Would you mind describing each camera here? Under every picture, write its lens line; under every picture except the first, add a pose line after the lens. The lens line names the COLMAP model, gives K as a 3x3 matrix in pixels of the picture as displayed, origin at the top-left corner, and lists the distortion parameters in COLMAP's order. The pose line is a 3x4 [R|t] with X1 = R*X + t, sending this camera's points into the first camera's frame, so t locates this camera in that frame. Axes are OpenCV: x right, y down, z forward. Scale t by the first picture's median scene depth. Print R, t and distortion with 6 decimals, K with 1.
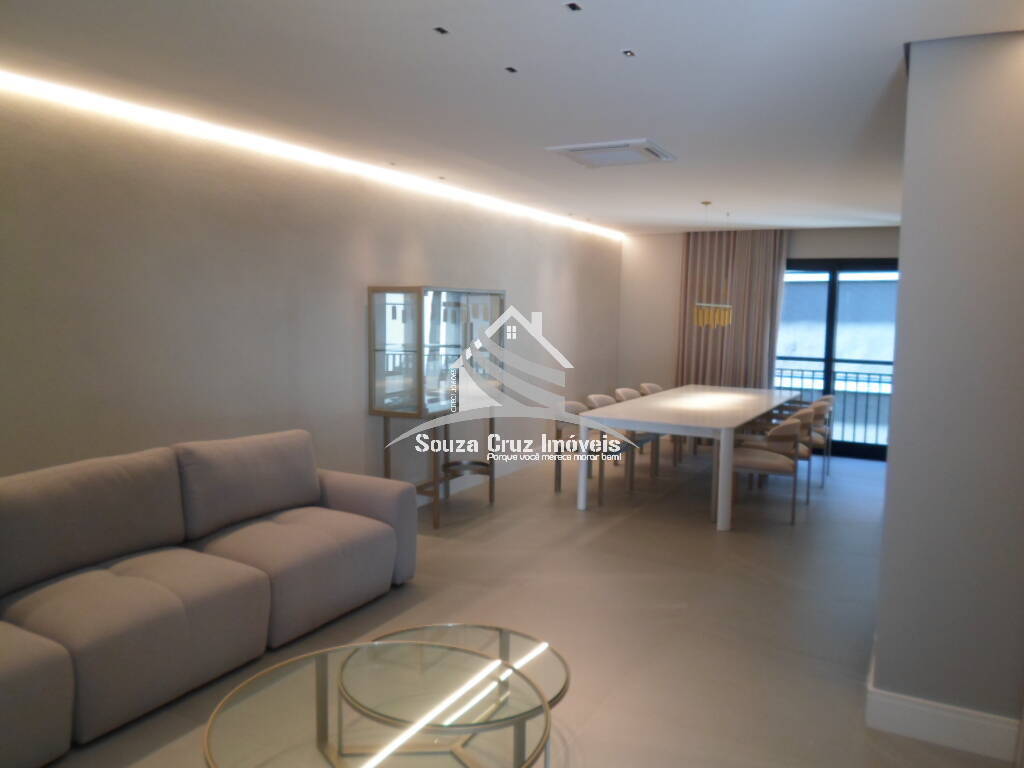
lens RADIAL K [[794.0, 0, 509.5], [0, 794.0, 379.6], [0, 0, 1]] dist [-0.003792, -0.008123]
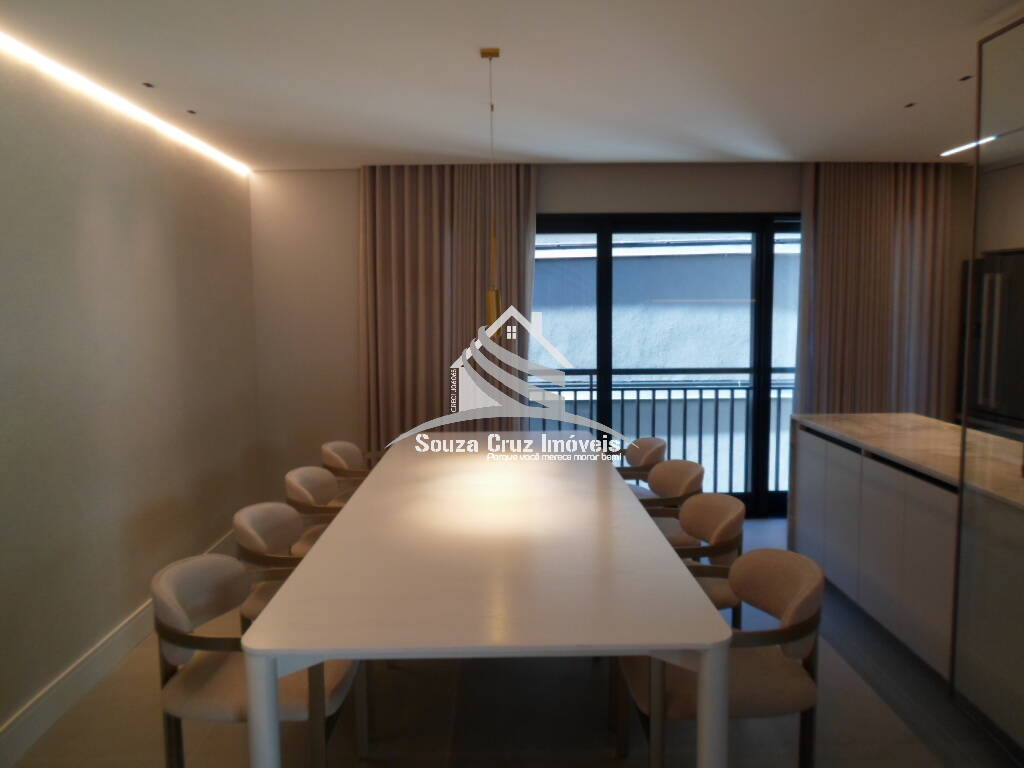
lens RADIAL K [[794.0, 0, 509.5], [0, 794.0, 379.6], [0, 0, 1]] dist [-0.003792, -0.008123]
pose [[0.875855, -0.076938, 0.476402, 0.027905], [0.071553, 0.997001, 0.029466, -0.043076], [-0.477241, 0.008280, 0.878734, 0.473486]]
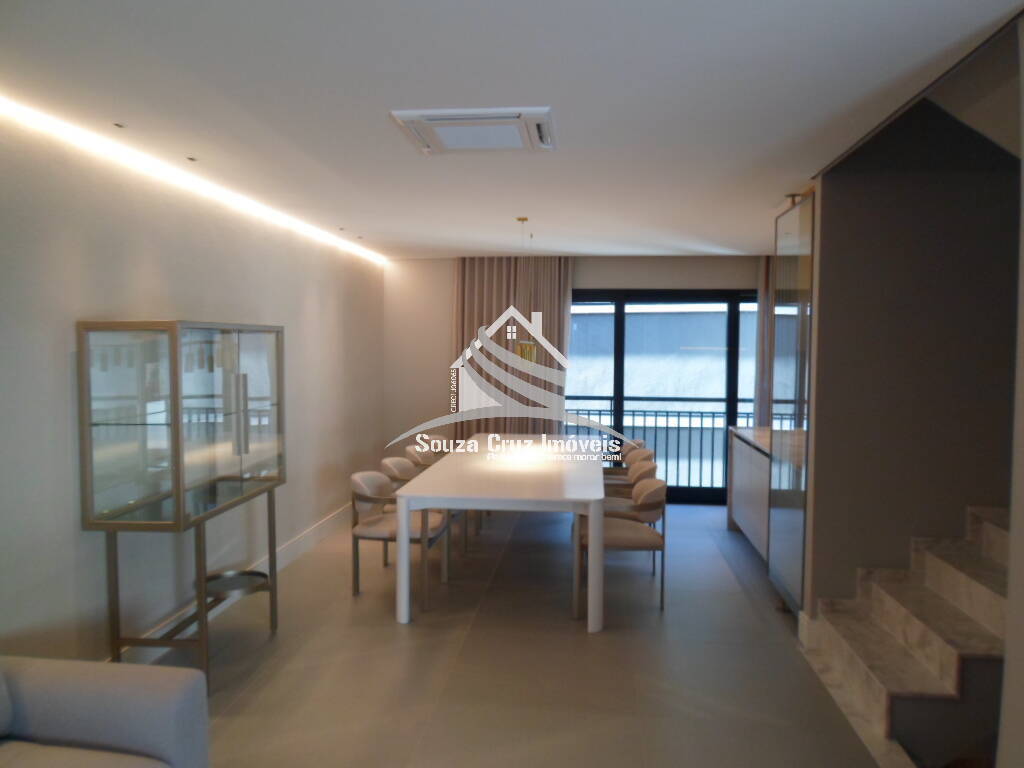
lens RADIAL K [[794.0, 0, 509.5], [0, 794.0, 379.6], [0, 0, 1]] dist [-0.003792, -0.008123]
pose [[0.926922, -0.030728, 0.373993, -0.060794], [0.045767, 0.998459, -0.031397, -0.023438], [-0.372452, 0.046220, 0.926900, 0.190604]]
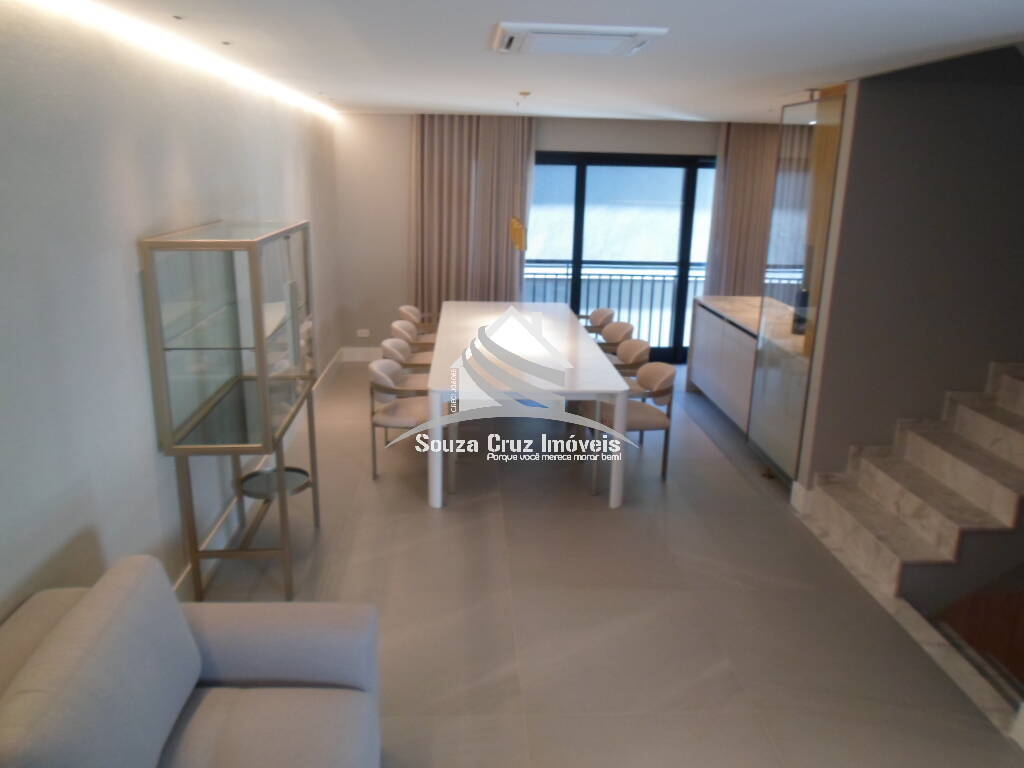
lens RADIAL K [[794.0, 0, 509.5], [0, 794.0, 379.6], [0, 0, 1]] dist [-0.003792, -0.008123]
pose [[0.856486, -0.134746, 0.498272, -0.154010], [0.042931, 0.980577, 0.191379, -0.073028], [-0.514381, -0.142522, 0.845635, 0.228142]]
